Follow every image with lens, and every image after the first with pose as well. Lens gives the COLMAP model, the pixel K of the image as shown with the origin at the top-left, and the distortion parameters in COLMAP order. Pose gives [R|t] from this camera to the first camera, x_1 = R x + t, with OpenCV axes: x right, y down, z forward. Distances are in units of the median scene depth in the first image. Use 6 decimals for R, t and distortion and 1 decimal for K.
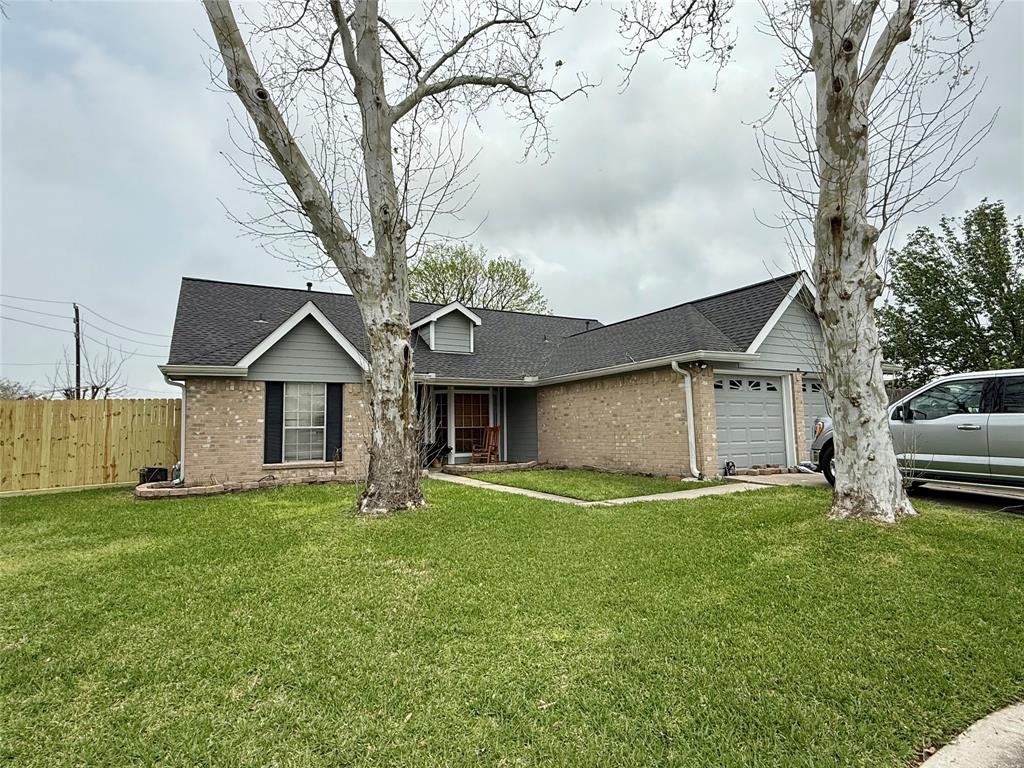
lens RADIAL K [[570.5, 0, 514.7], [0, 570.5, 378.3], [0, 0, 1]] dist [0.010924, 0.002963]
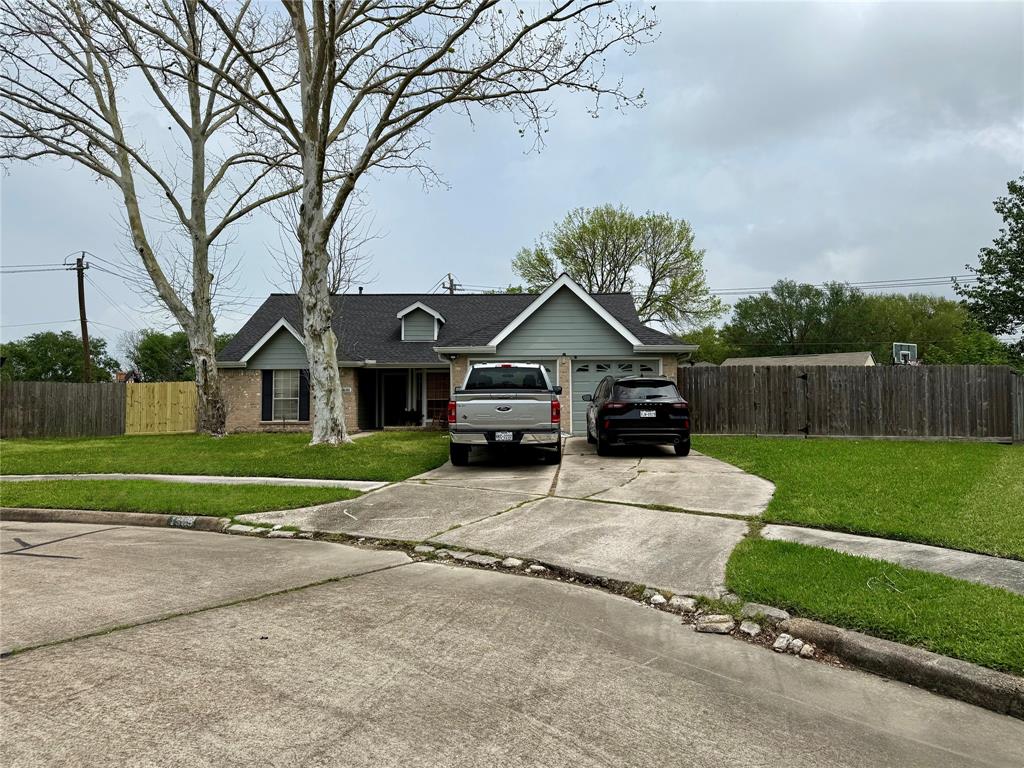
lens RADIAL K [[721.0, 0, 564.9], [0, 721.0, 386.0], [0, 0, 1]] dist [-0.011973, -0.008570]
pose [[0.893176, -0.001926, -0.449704, 1.234571], [0.033116, 0.997557, 0.061501, -0.044665], [0.448487, -0.069824, 0.891058, -0.415475]]
